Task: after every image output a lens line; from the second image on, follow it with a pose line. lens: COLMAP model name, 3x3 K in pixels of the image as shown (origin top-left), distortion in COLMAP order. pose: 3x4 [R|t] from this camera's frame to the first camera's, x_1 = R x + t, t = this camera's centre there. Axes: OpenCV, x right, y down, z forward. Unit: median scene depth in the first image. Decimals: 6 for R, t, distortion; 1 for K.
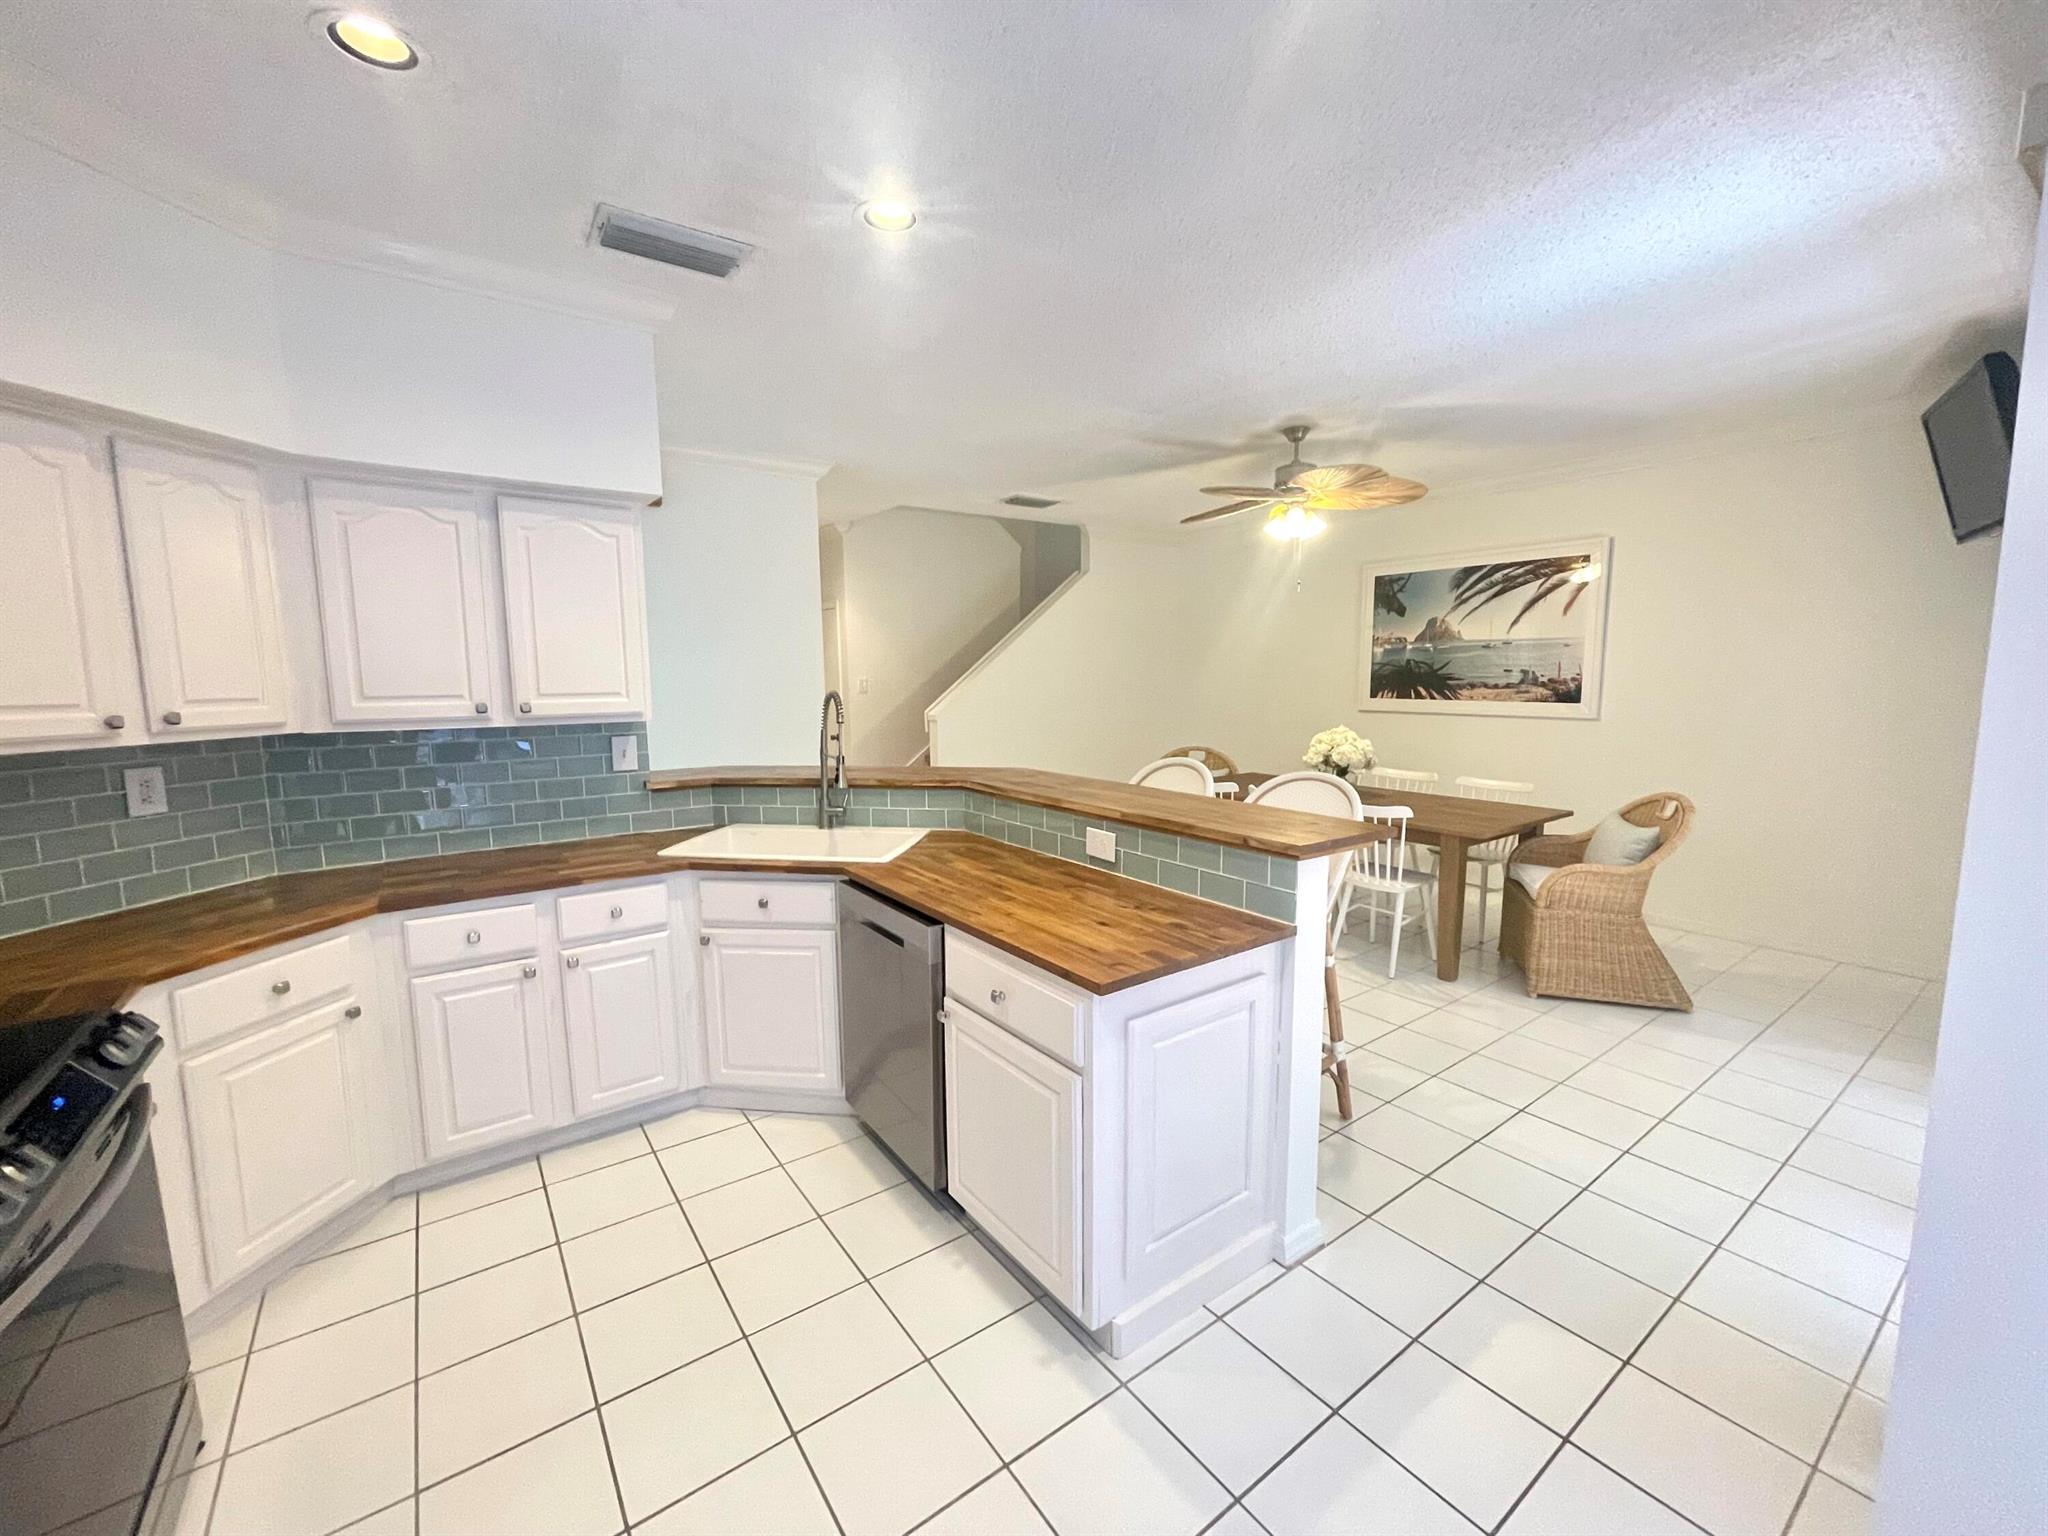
lens RADIAL K [[830.2, 0, 1024.2], [0, 830.2, 770.5], [0, 0, 1]] dist [0.002701, -0.000107]
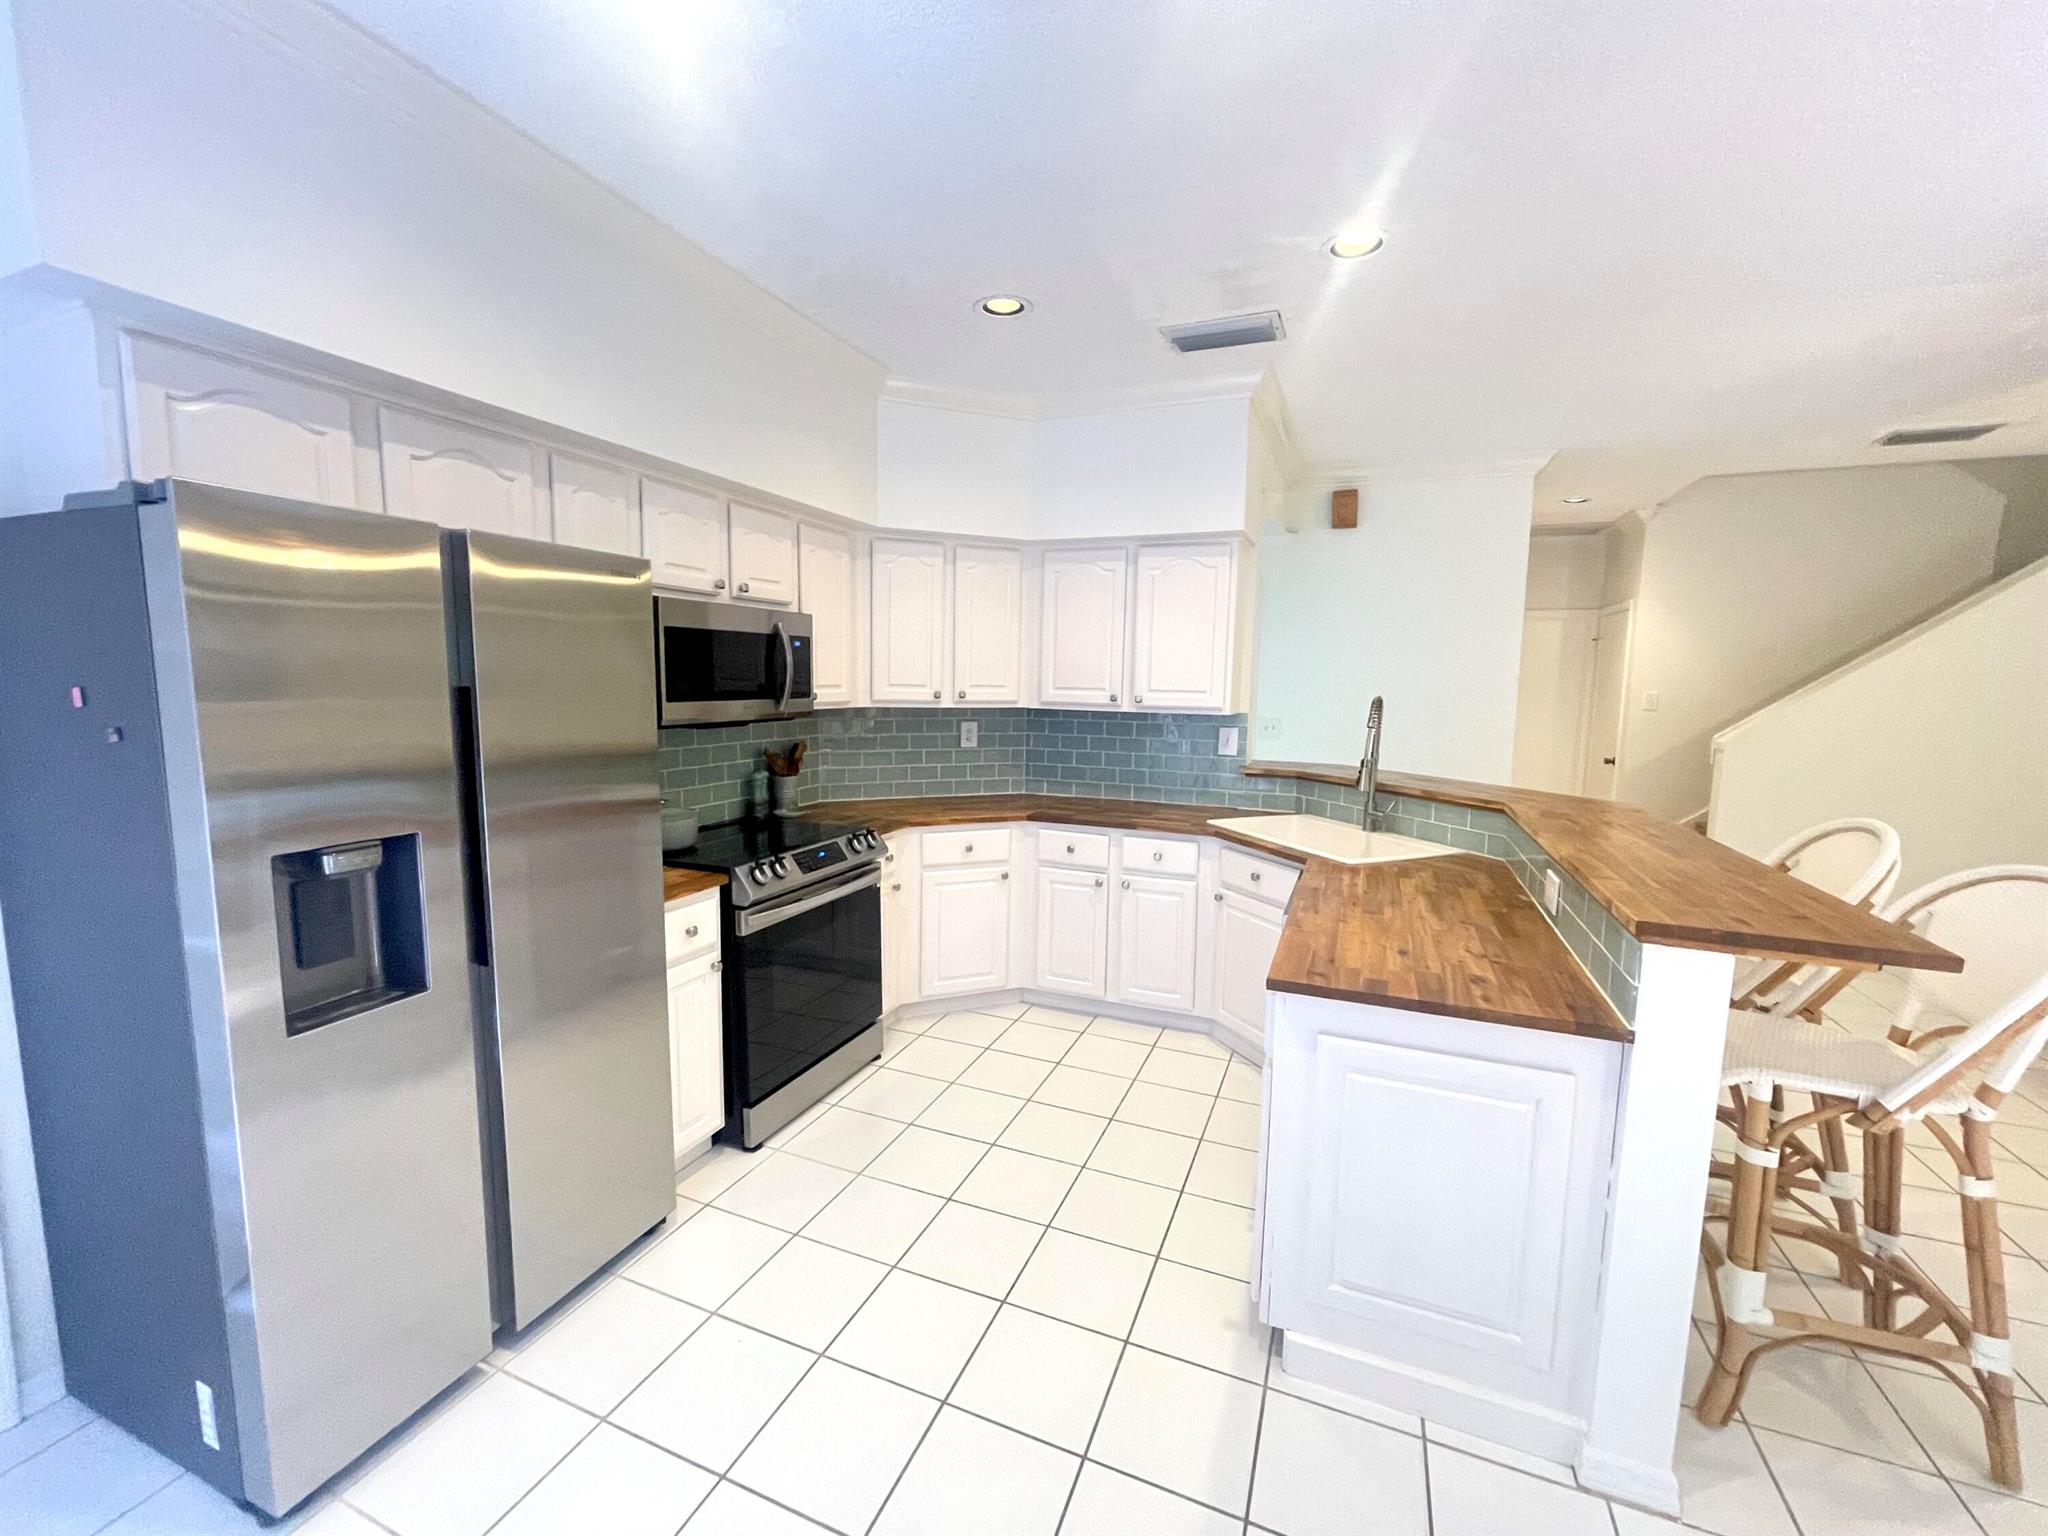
lens RADIAL K [[830.2, 0, 1027.6], [0, 830.2, 769.5], [0, 0, 1]] dist [0.002701, -0.000107]
pose [[0.529730, 0.110484, -0.840939, 0.511920], [-0.121985, 0.991096, 0.053370, -0.010919], [0.839348, 0.074311, 0.538491, 0.118213]]
